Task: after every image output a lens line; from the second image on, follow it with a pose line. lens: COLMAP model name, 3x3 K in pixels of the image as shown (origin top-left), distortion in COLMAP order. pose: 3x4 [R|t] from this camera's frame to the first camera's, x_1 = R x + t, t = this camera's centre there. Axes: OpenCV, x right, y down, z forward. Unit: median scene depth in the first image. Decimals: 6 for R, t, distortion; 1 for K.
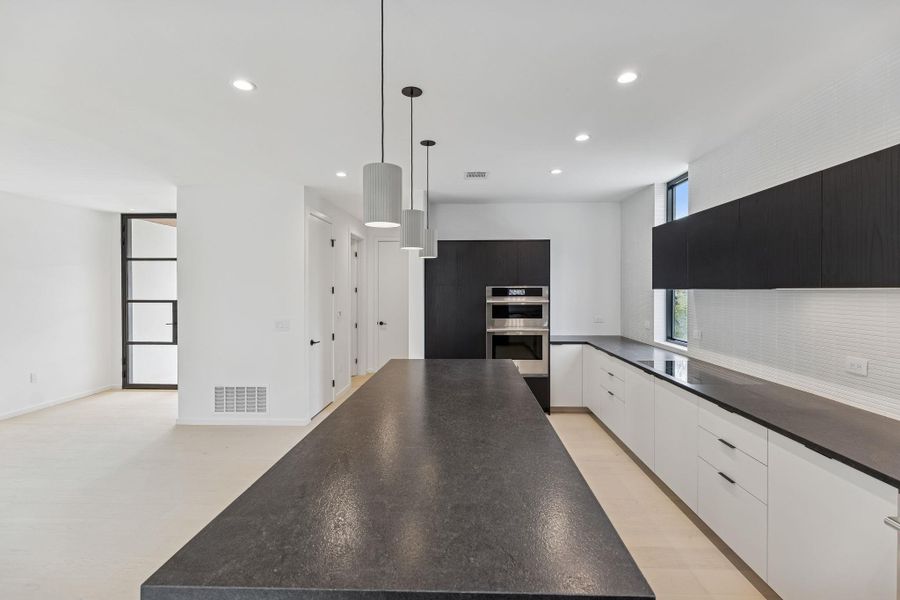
lens RADIAL K [[417.7, 0, 449.1], [0, 417.7, 287.8], [0, 0, 1]] dist [0.000161, -0.000157]
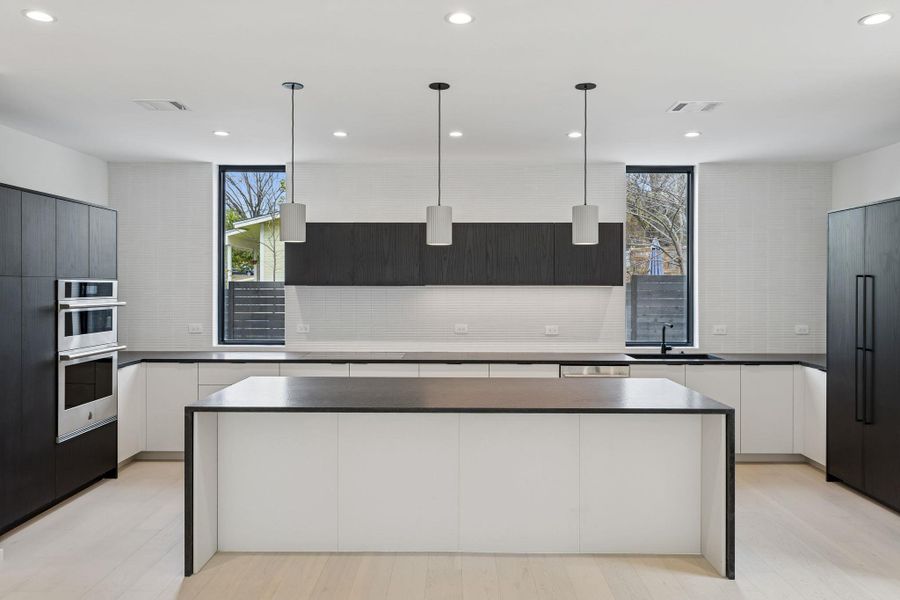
lens RADIAL K [[711.5, 0, 450.0], [0, 711.5, 300.0], [0, 0, 1]] dist [0.001744, 0.000352]
pose [[-0.029711, -0.014784, 0.999449, -1.079148], [-0.002691, 0.999888, 0.014710, 0.010569], [-0.999555, -0.002252, -0.029748, 0.607129]]
